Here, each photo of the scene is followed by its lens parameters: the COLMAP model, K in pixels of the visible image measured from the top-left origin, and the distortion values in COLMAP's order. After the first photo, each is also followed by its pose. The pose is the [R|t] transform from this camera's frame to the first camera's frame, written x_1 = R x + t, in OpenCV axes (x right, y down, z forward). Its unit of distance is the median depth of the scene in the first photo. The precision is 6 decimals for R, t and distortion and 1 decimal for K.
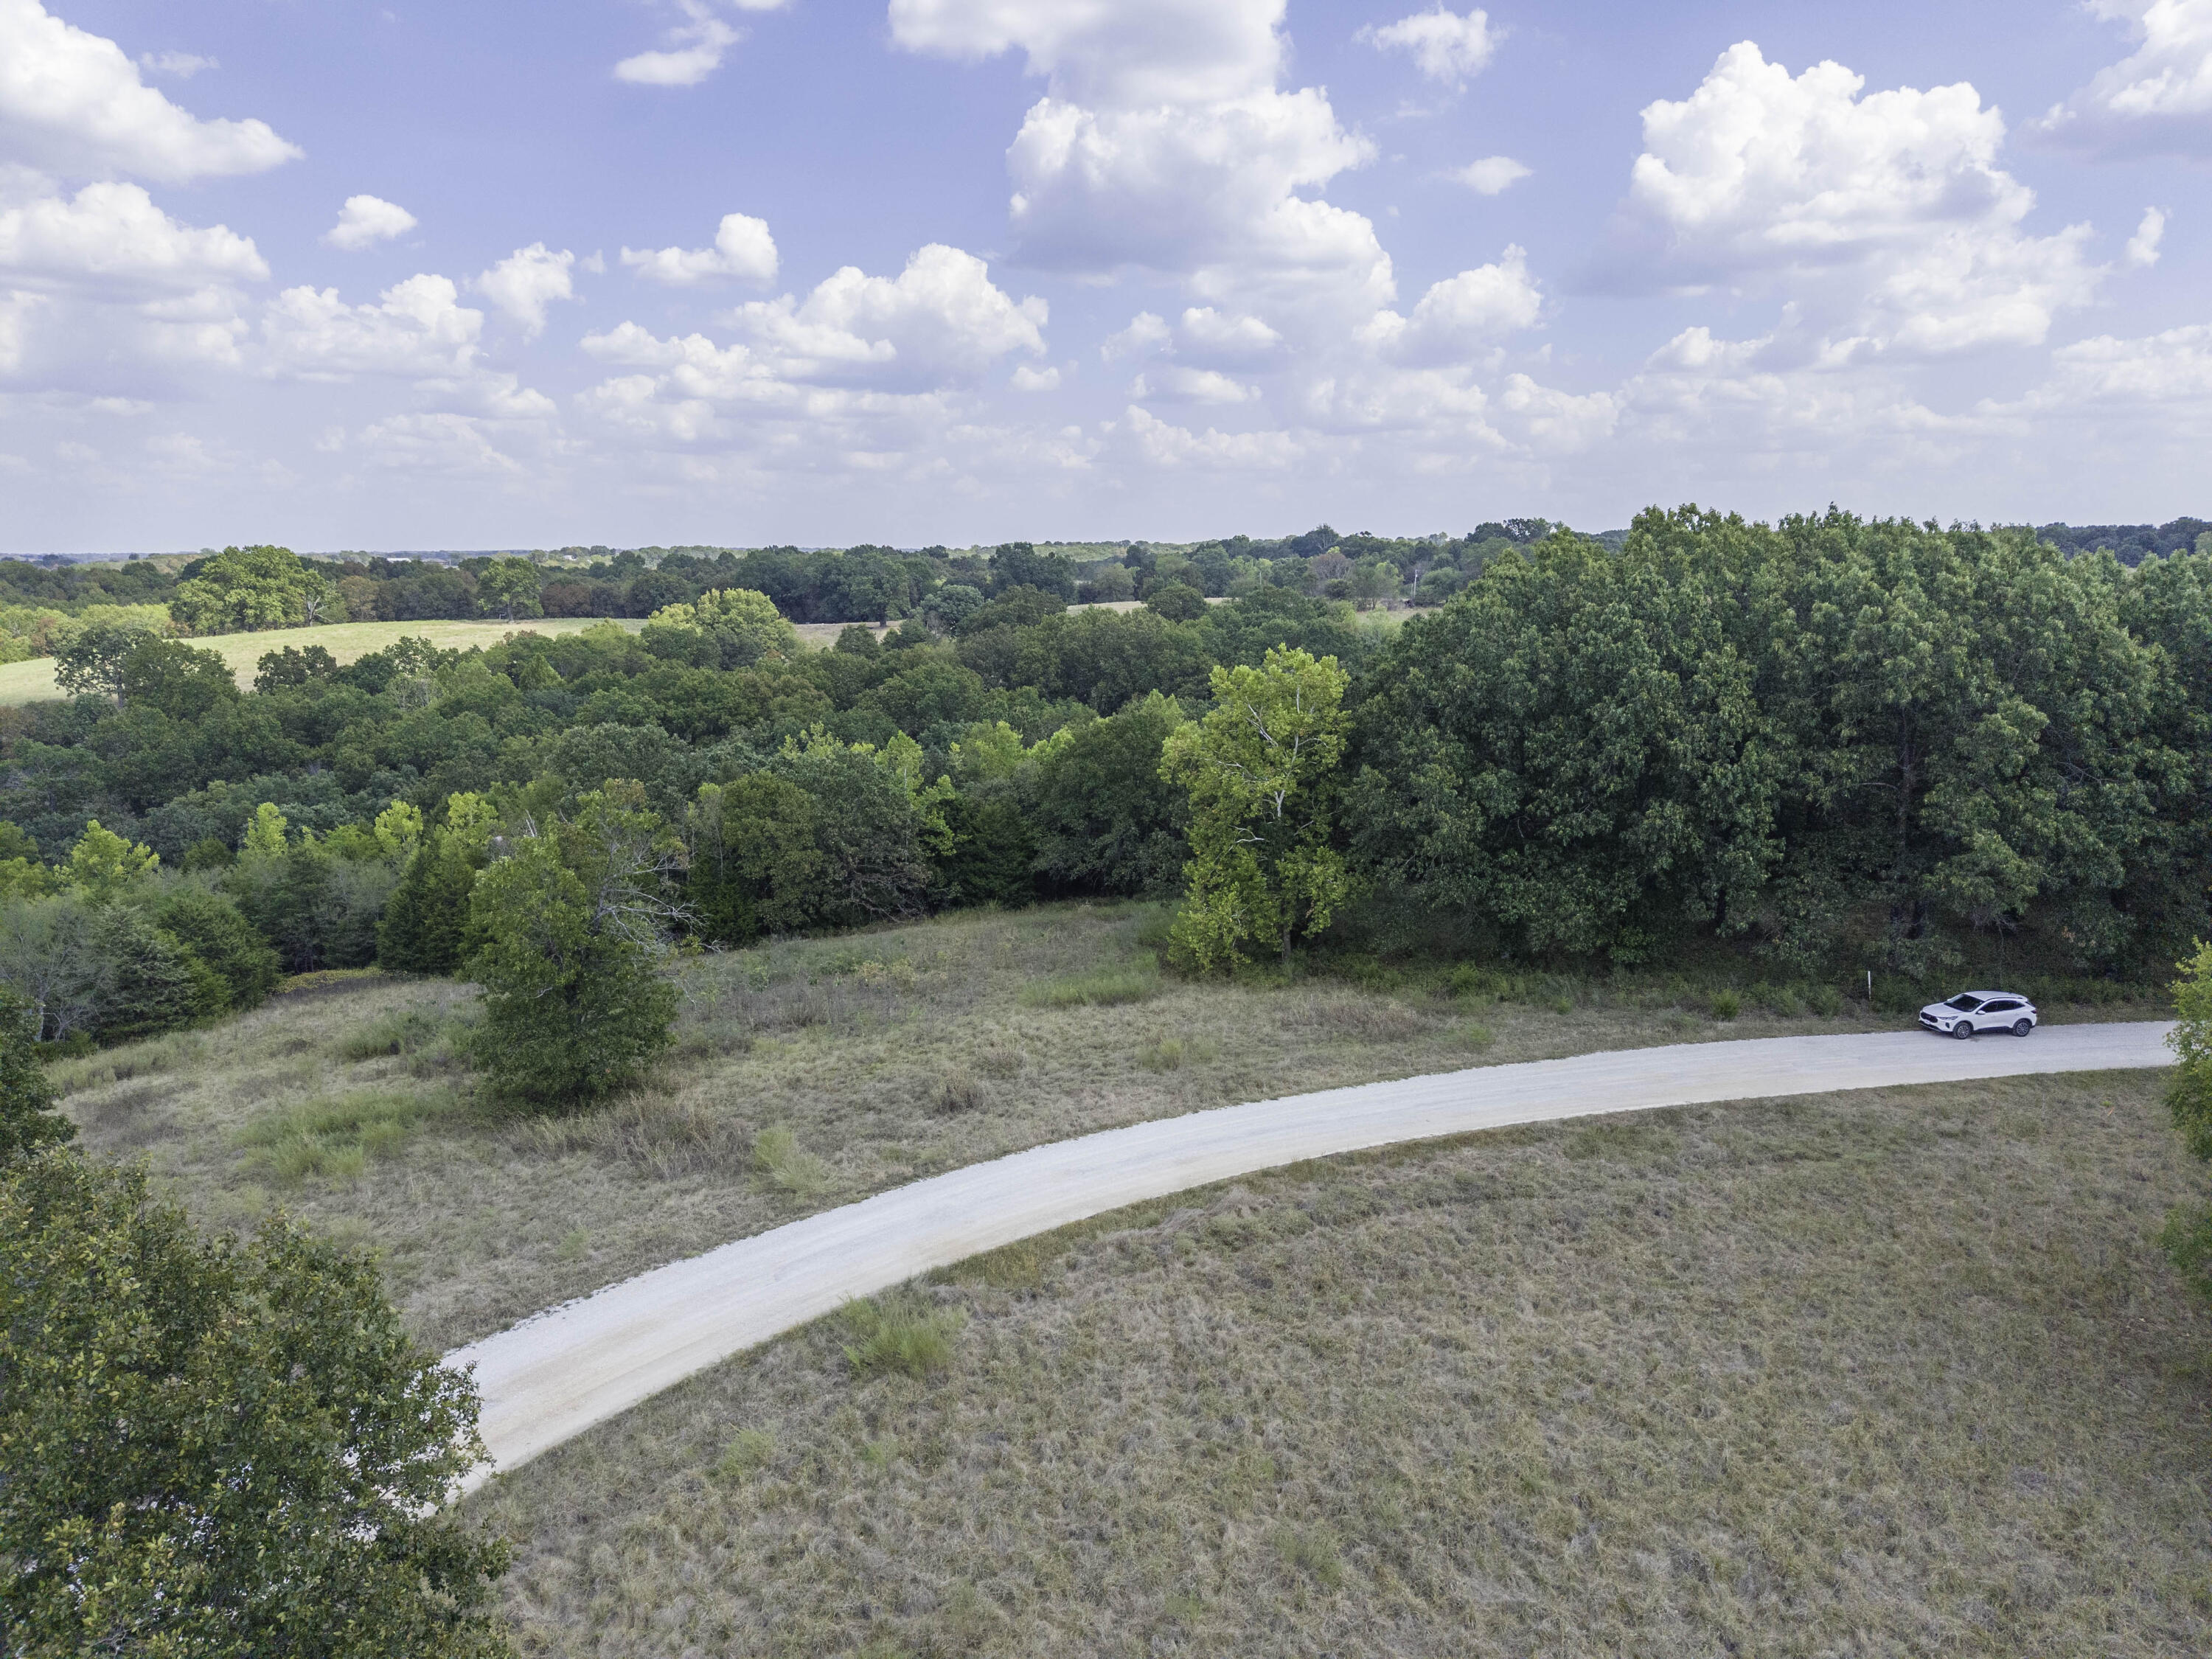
lens RADIAL K [[1473.0, 0, 1090.4], [0, 1473.0, 897.7], [0, 0, 1]] dist [0.015725, -0.008178]
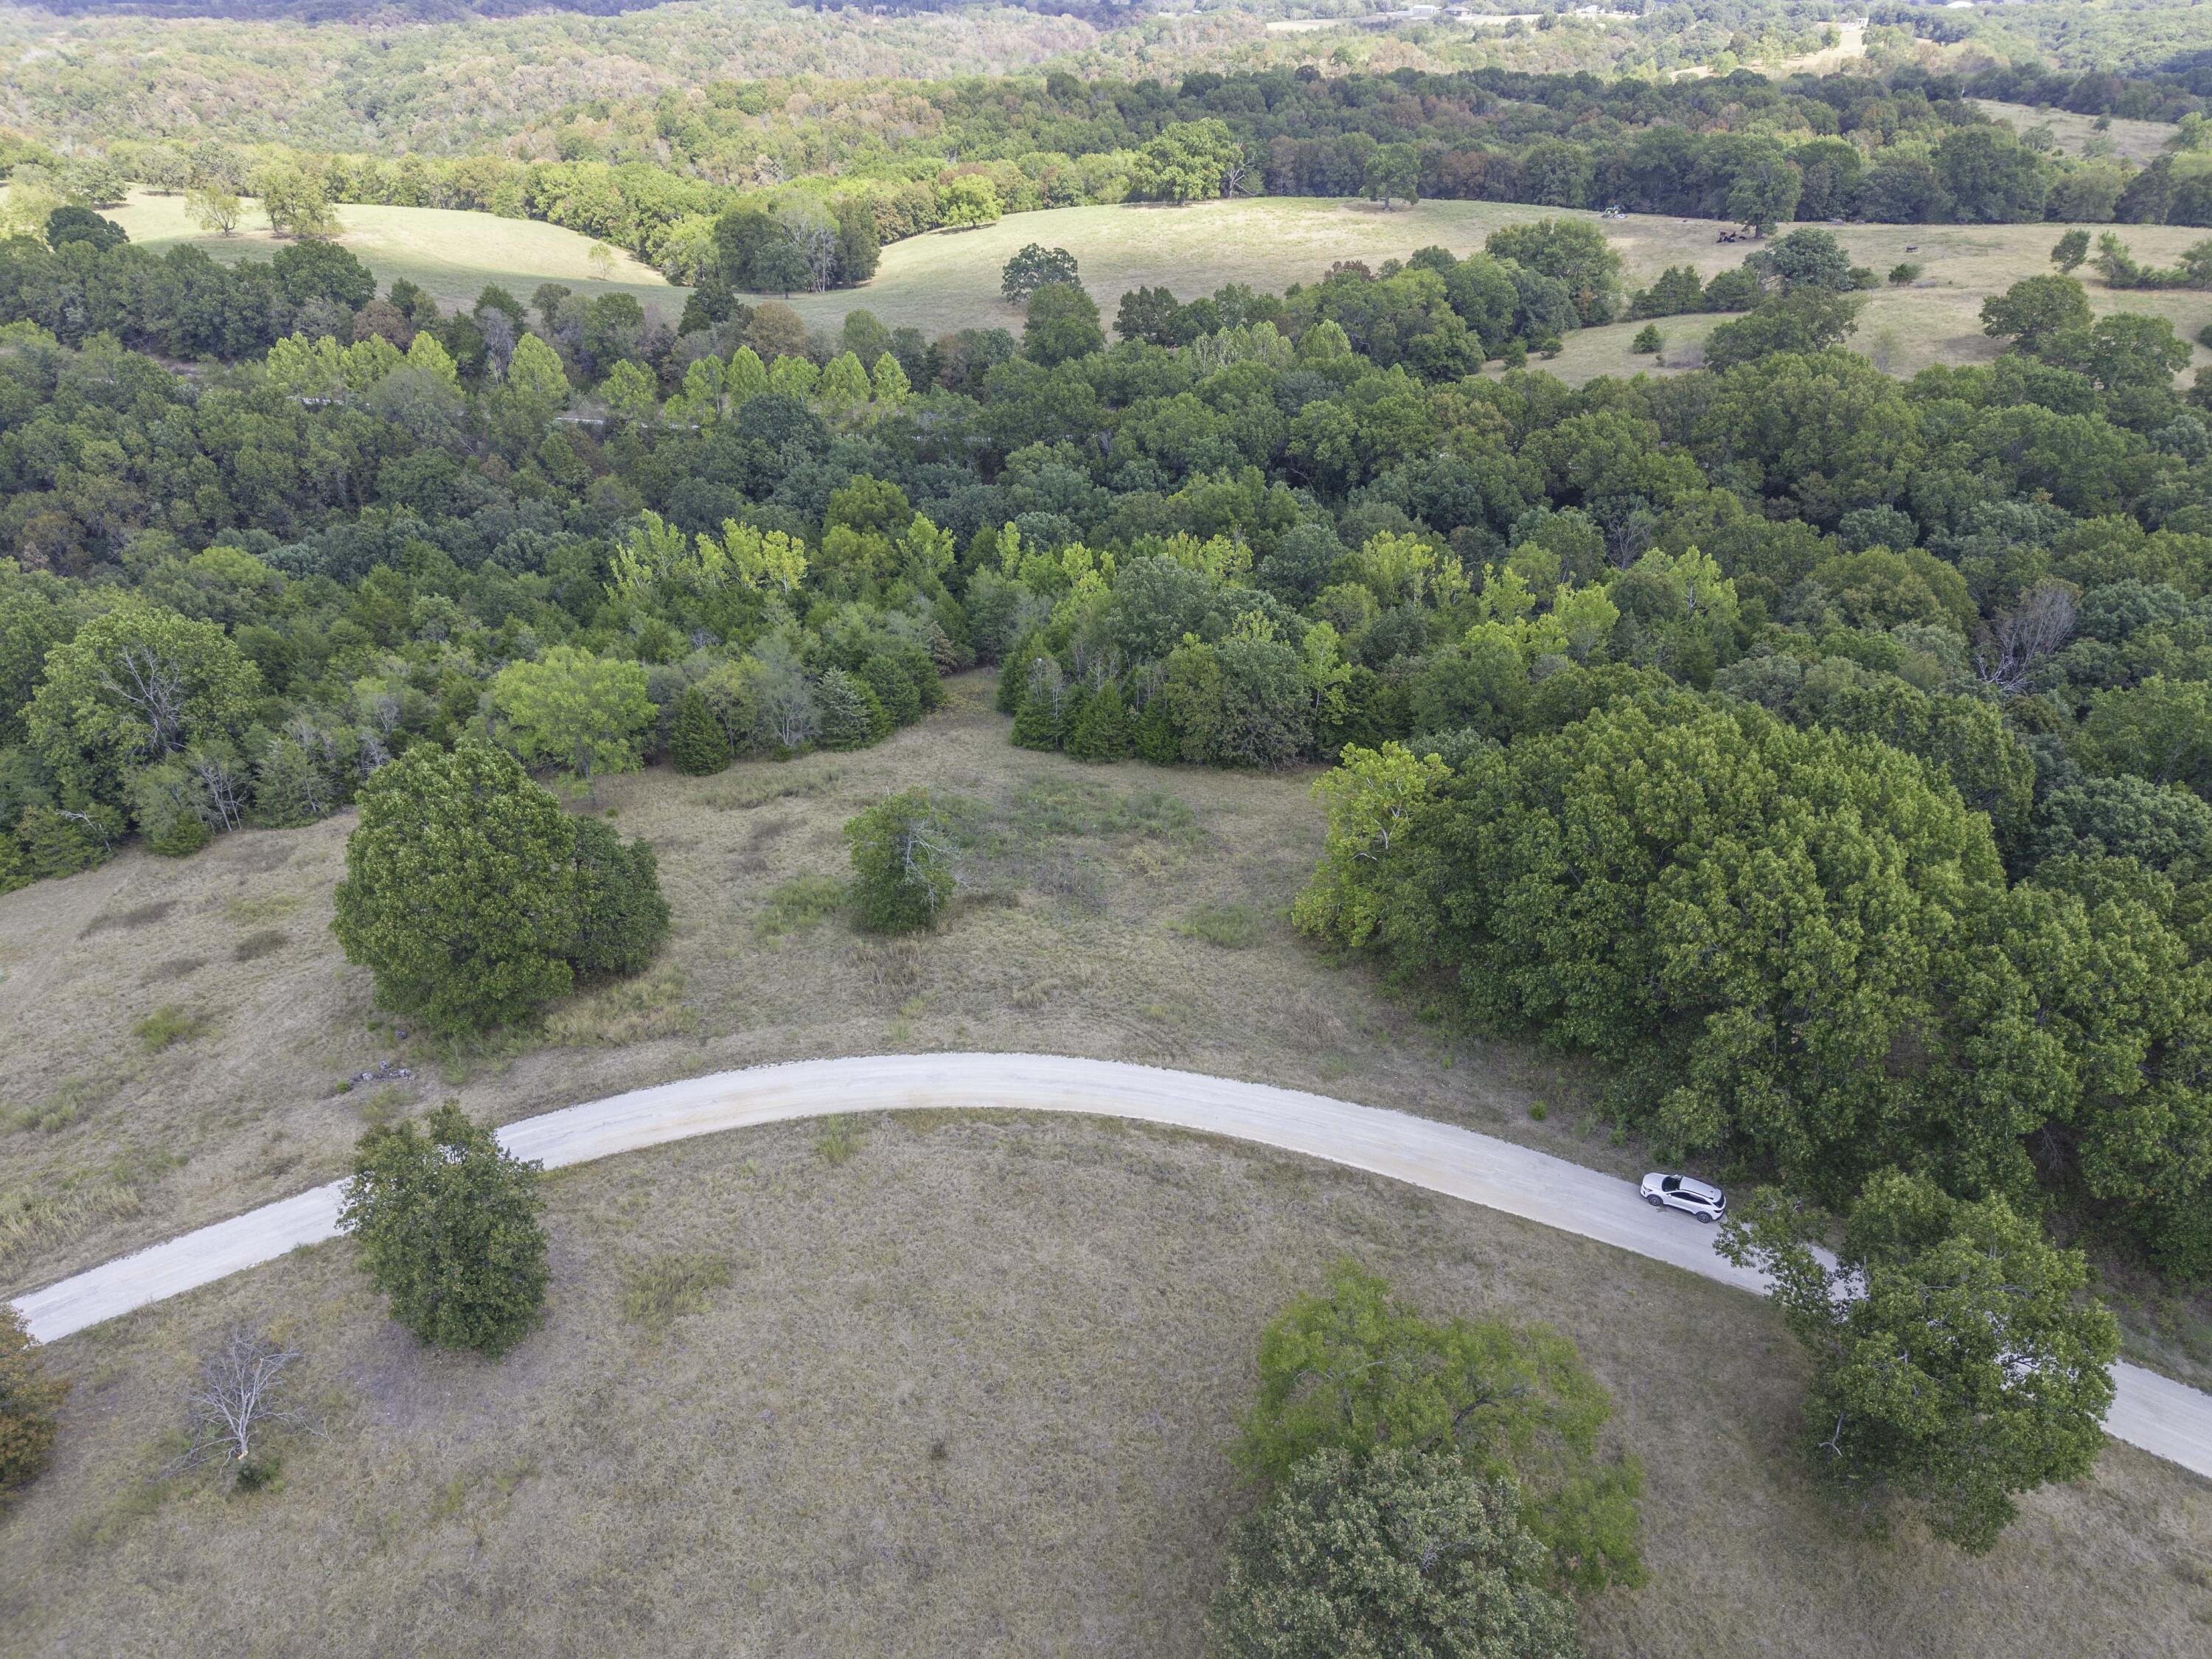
lens RADIAL K [[1473.0, 0, 1091.3], [0, 1473.0, 851.9], [0, 0, 1]] dist [0.015725, -0.008178]
pose [[0.797588, 0.316627, -0.513421, 0.247692], [-0.137497, 0.924182, 0.356346, -0.203166], [0.587323, -0.213623, 0.780652, -0.105316]]
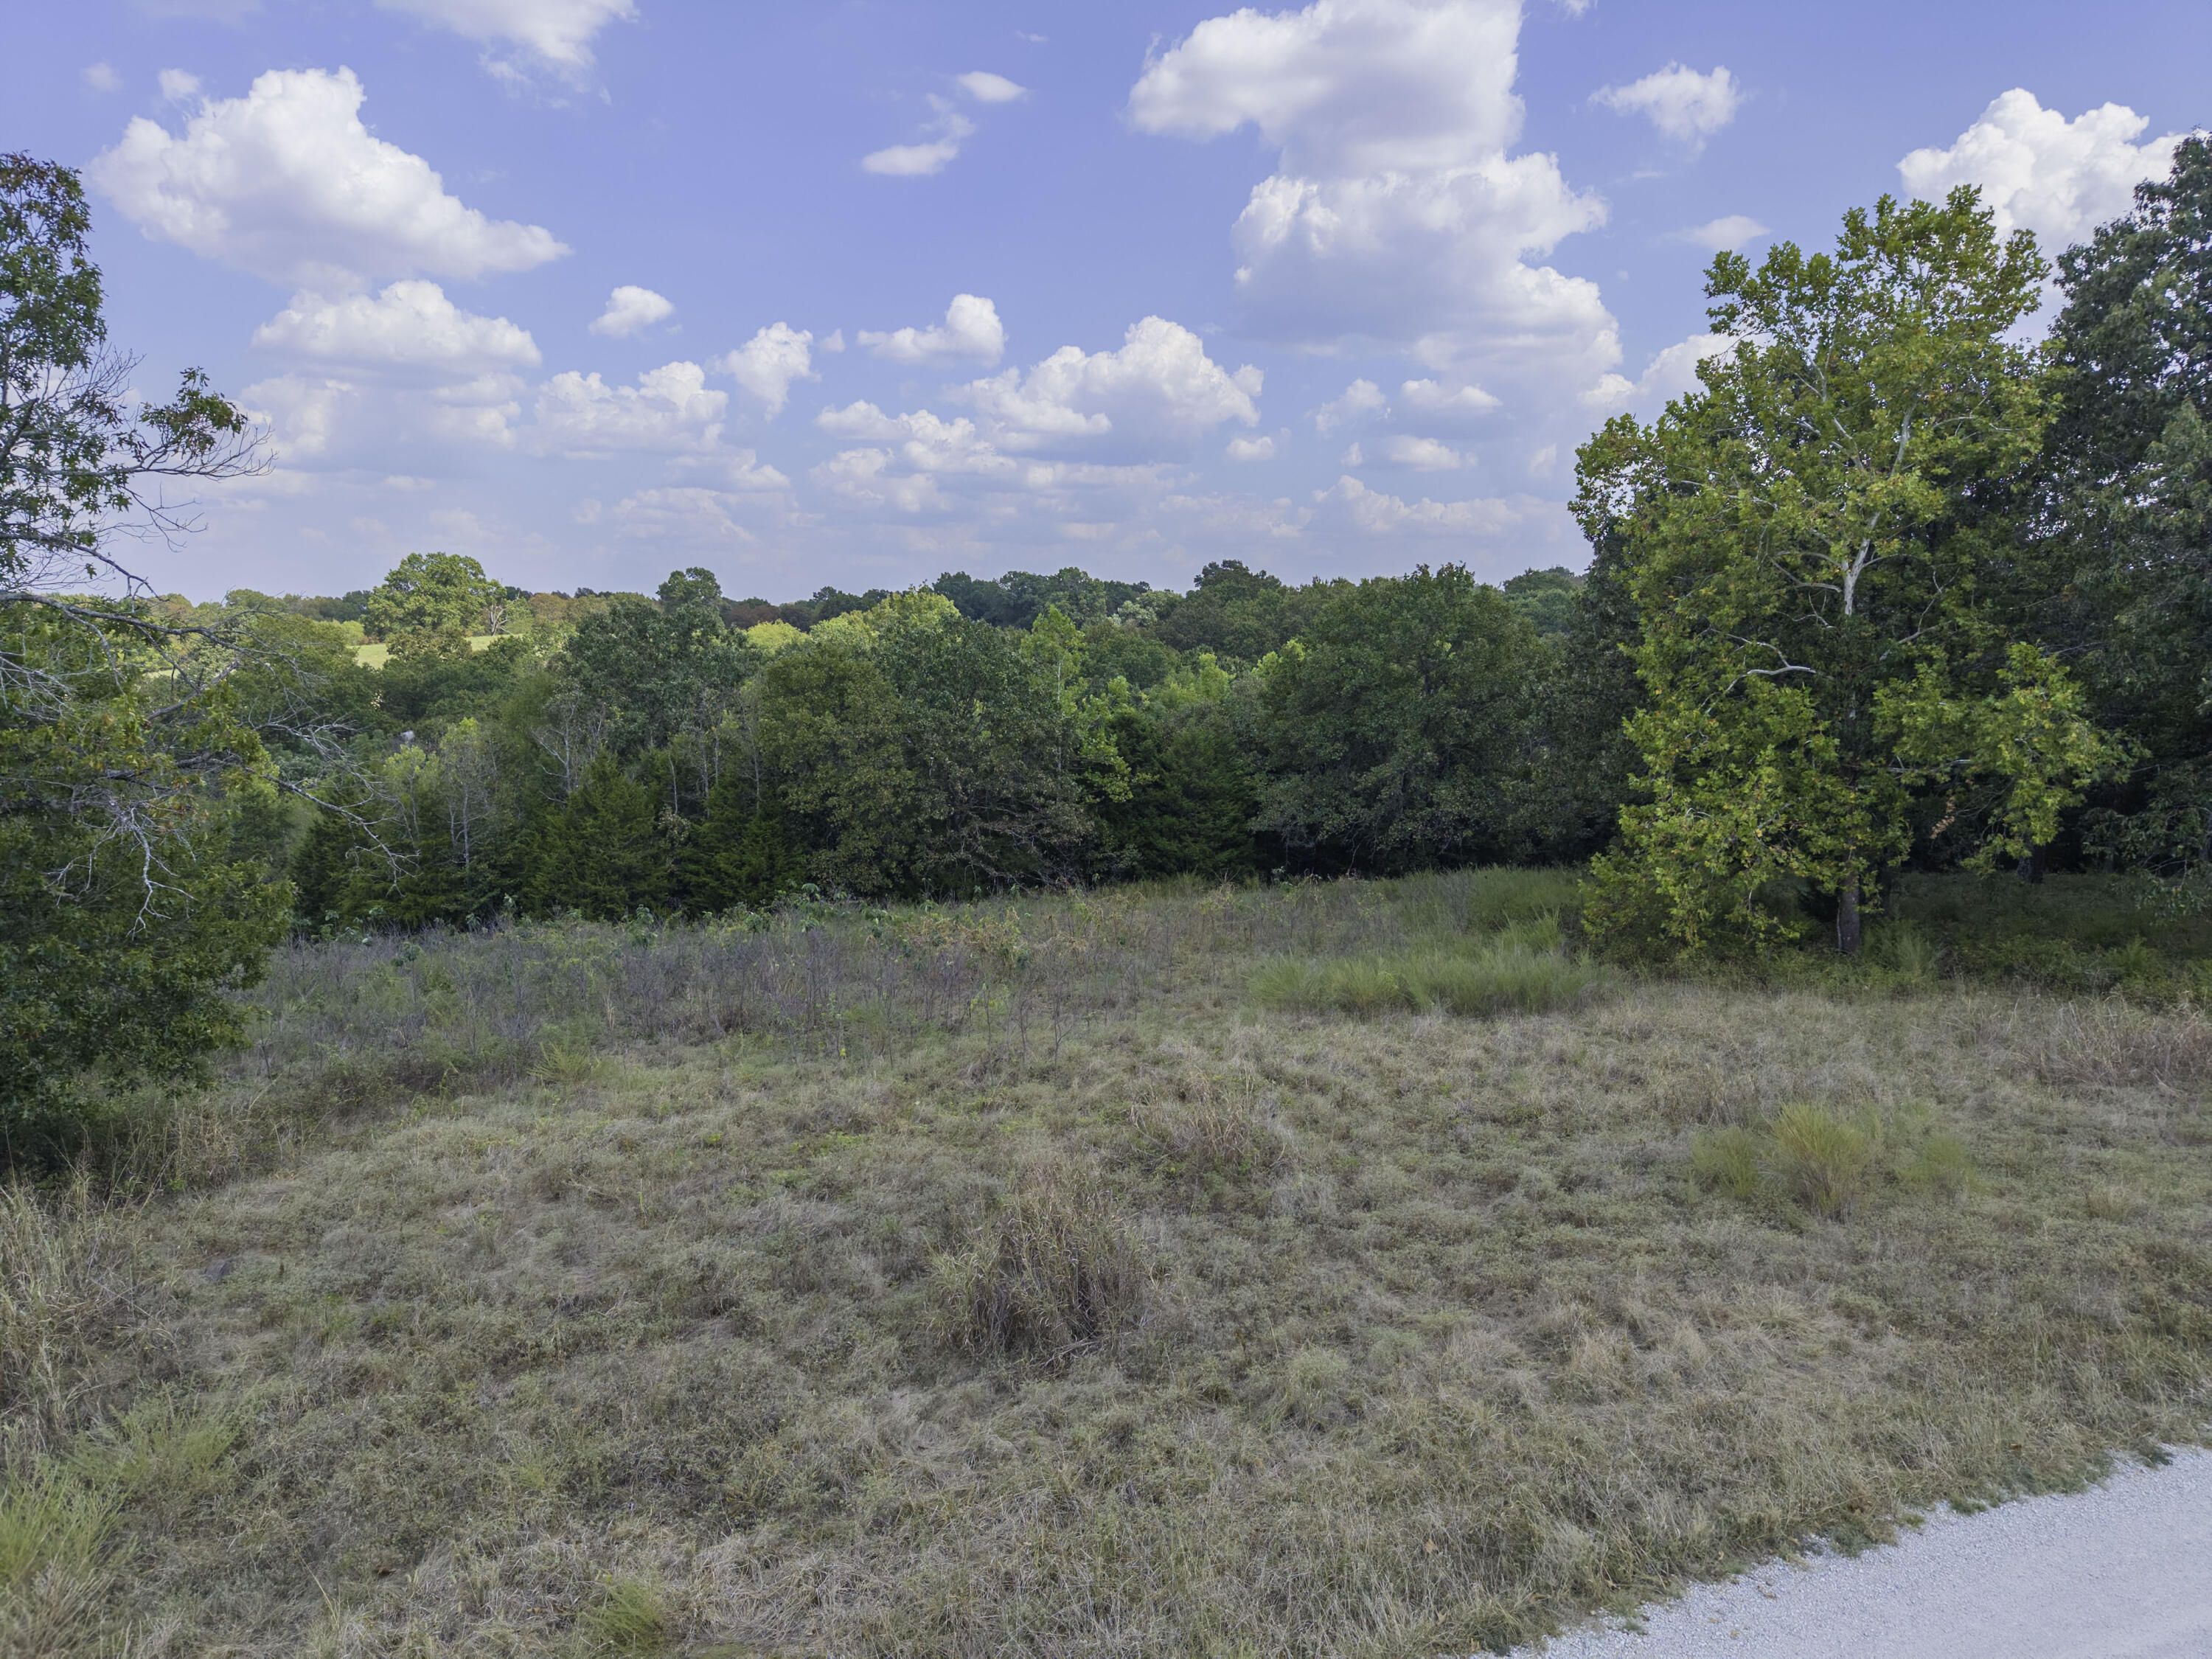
lens RADIAL K [[1473.0, 0, 1106.6], [0, 1473.0, 839.5], [0, 0, 1]] dist [0.015725, -0.008178]
pose [[0.991721, 0.027598, -0.125407, -0.013977], [-0.038365, 0.995704, -0.084275, 0.022626], [0.122543, 0.088388, 0.988519, 0.210979]]
